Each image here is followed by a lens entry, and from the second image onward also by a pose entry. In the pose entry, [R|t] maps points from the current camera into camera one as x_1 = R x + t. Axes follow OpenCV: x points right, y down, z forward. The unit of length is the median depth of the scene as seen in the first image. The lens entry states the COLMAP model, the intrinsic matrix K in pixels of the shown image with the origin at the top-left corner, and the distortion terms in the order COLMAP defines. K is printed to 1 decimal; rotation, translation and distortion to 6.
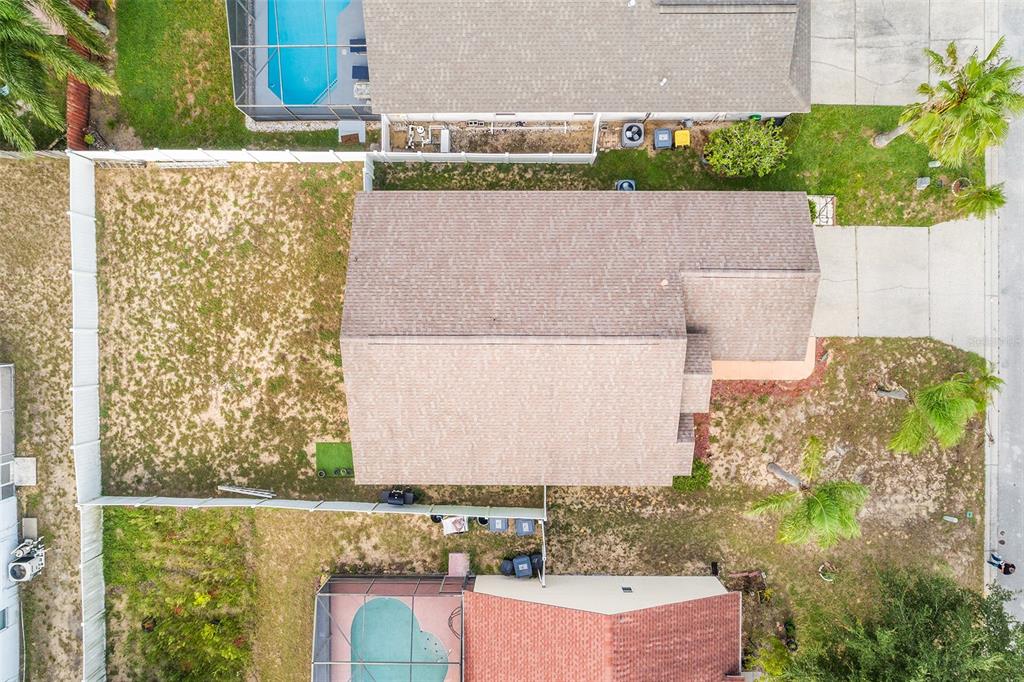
lens RADIAL K [[809.8, 0, 511.3], [0, 809.8, 340.2], [0, 0, 1]] dist [-0.008777, -0.001198]
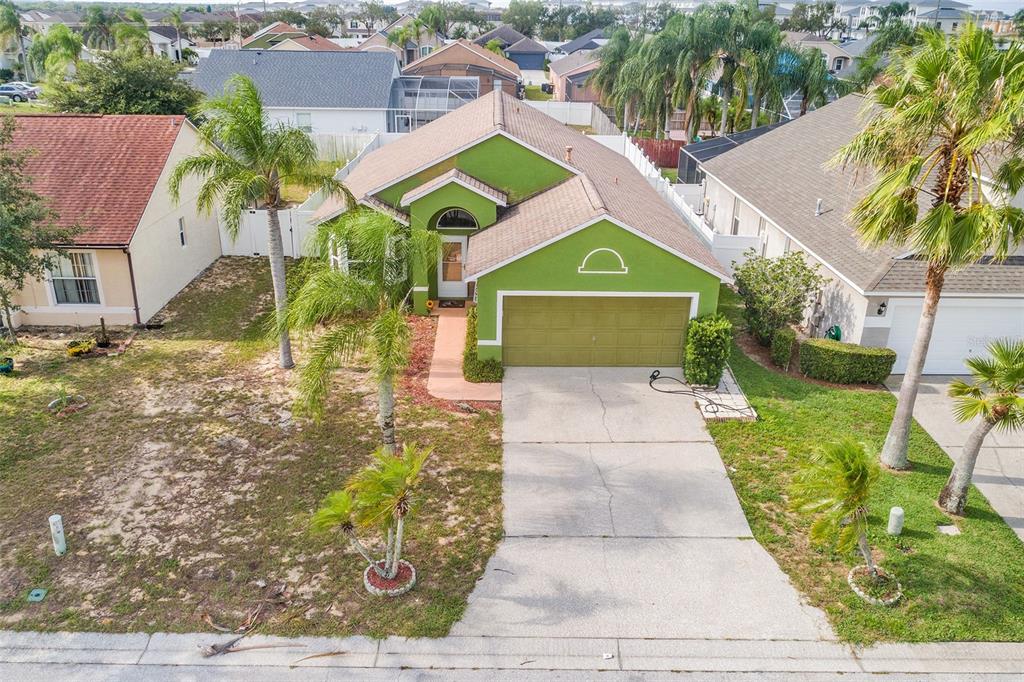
lens RADIAL K [[809.8, 0, 514.3], [0, 809.8, 341.8], [0, 0, 1]] dist [-0.008777, -0.001198]
pose [[0.024794, 0.394734, -0.918461, 0.874804], [-0.999098, -0.021886, -0.036377, 0.008355], [-0.034461, 0.918535, 0.393836, 0.733958]]
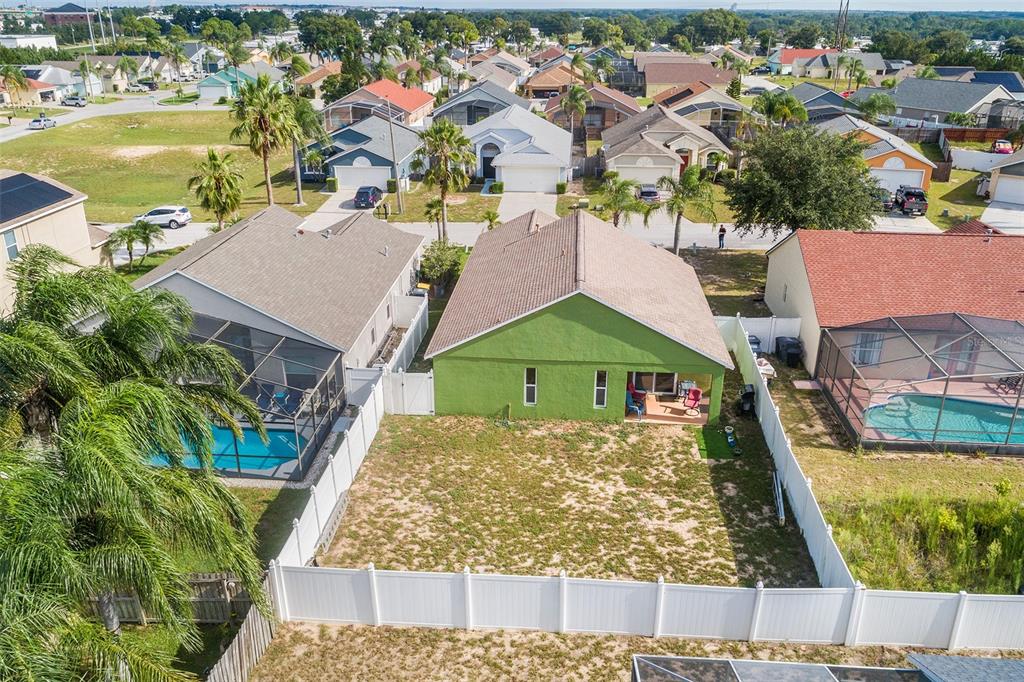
lens RADIAL K [[809.8, 0, 515.8], [0, 809.8, 340.9], [0, 0, 1]] dist [-0.008777, -0.001198]
pose [[0.072817, -0.368145, 0.926913, -0.989499], [0.997237, 0.013162, -0.073114, -0.004521], [0.014717, 0.929675, 0.368086, 0.582066]]
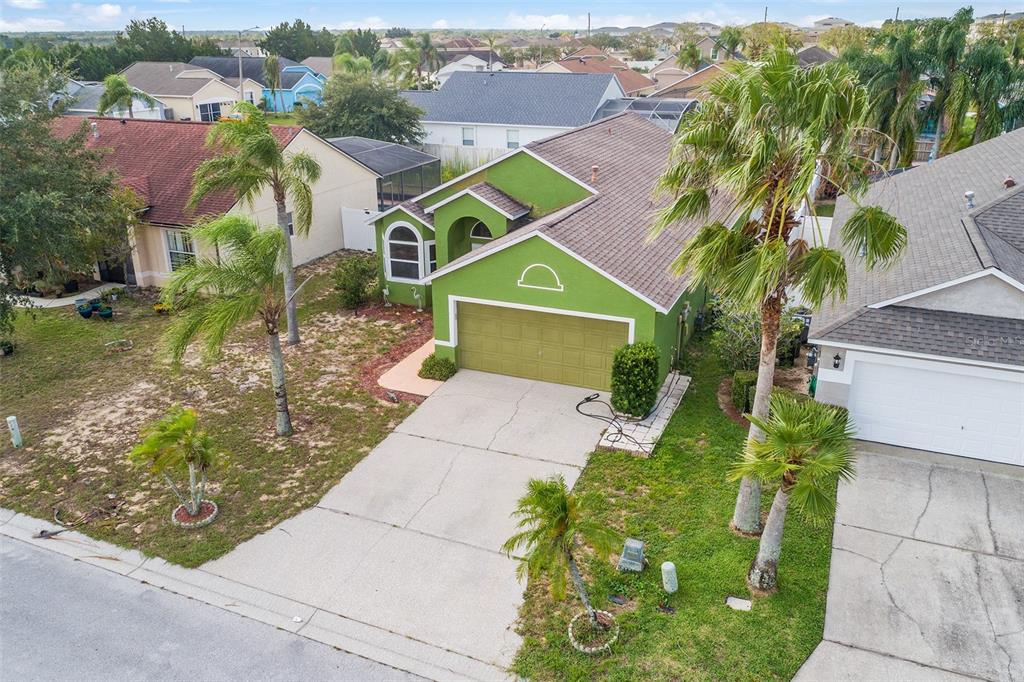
lens RADIAL K [[809.8, 0, 515.2], [0, 809.8, 339.7], [0, 0, 1]] dist [-0.008777, -0.001198]
pose [[-0.379978, 0.346146, -0.857788, 0.850379], [-0.924968, -0.149397, 0.349450, -0.267201], [-0.007190, 0.926209, 0.376941, 0.727300]]
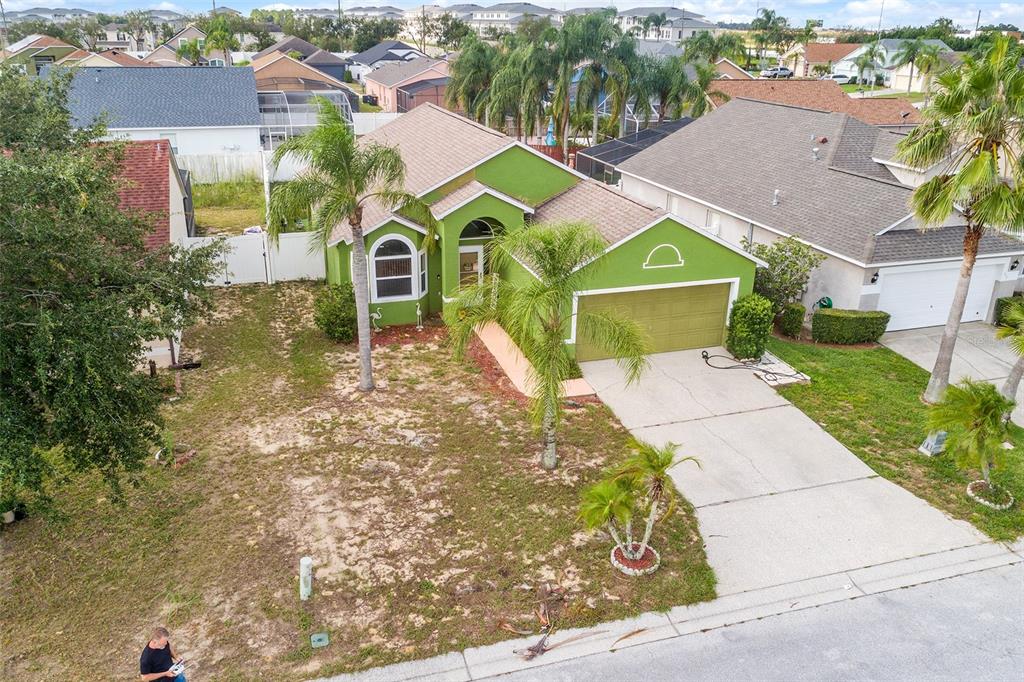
lens RADIAL K [[809.8, 0, 512.8], [0, 809.8, 340.7], [0, 0, 1]] dist [-0.008777, -0.001198]
pose [[0.312816, 0.365850, -0.876527, 0.865224], [-0.949064, 0.083736, -0.303753, 0.232856], [-0.037731, 0.926899, 0.373409, 0.735857]]
